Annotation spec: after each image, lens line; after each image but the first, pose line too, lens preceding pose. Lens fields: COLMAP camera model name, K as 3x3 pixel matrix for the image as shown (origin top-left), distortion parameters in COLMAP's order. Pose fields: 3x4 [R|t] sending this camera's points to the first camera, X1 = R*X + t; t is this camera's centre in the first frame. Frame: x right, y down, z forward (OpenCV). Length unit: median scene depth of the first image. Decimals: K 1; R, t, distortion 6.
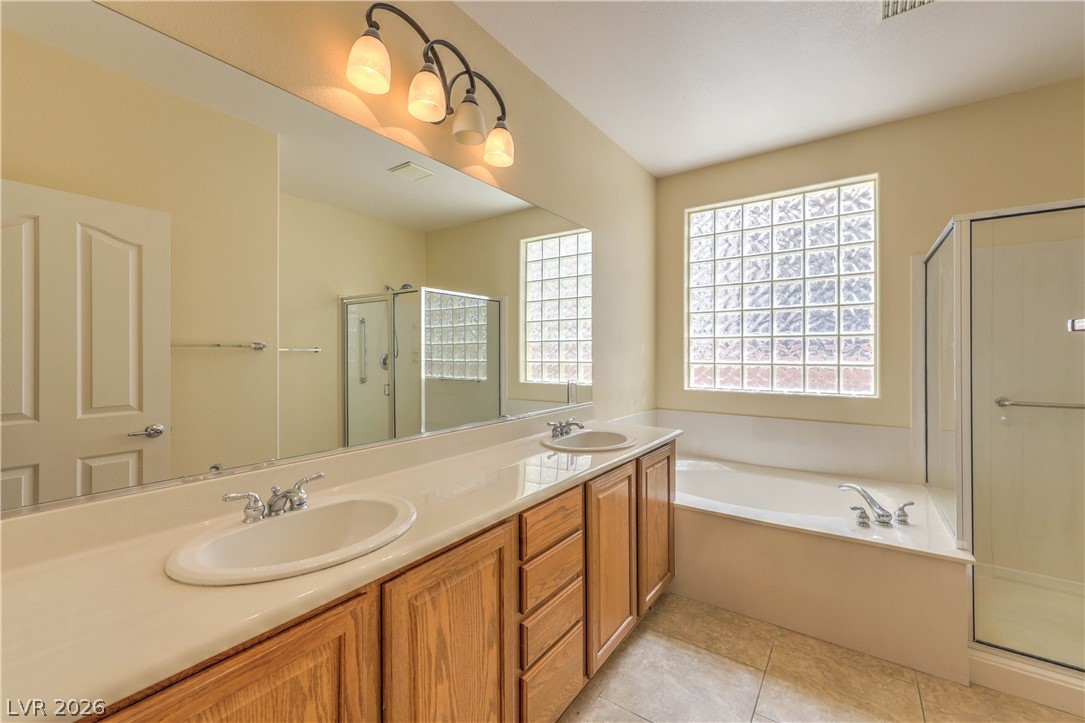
lens RADIAL K [[446.7, 0, 563.8], [0, 446.7, 353.1], [0, 0, 1]] dist [0.006437, 0.000504]
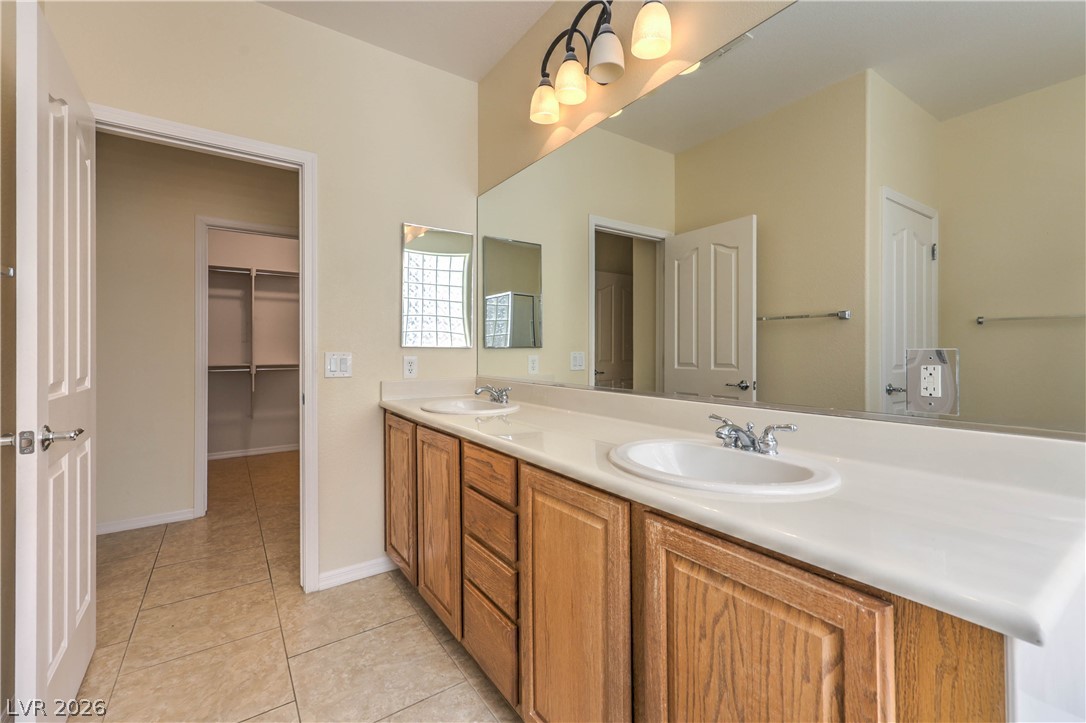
lens RADIAL K [[447.1, 0, 535.5], [0, 447.1, 352.4], [0, 0, 1]] dist [0.006437, 0.000504]
pose [[-0.371328, 0.006380, -0.928480, 0.413975], [0.005391, 0.999974, 0.004716, 0.052270], [0.928486, -0.003254, -0.371352, 0.713007]]
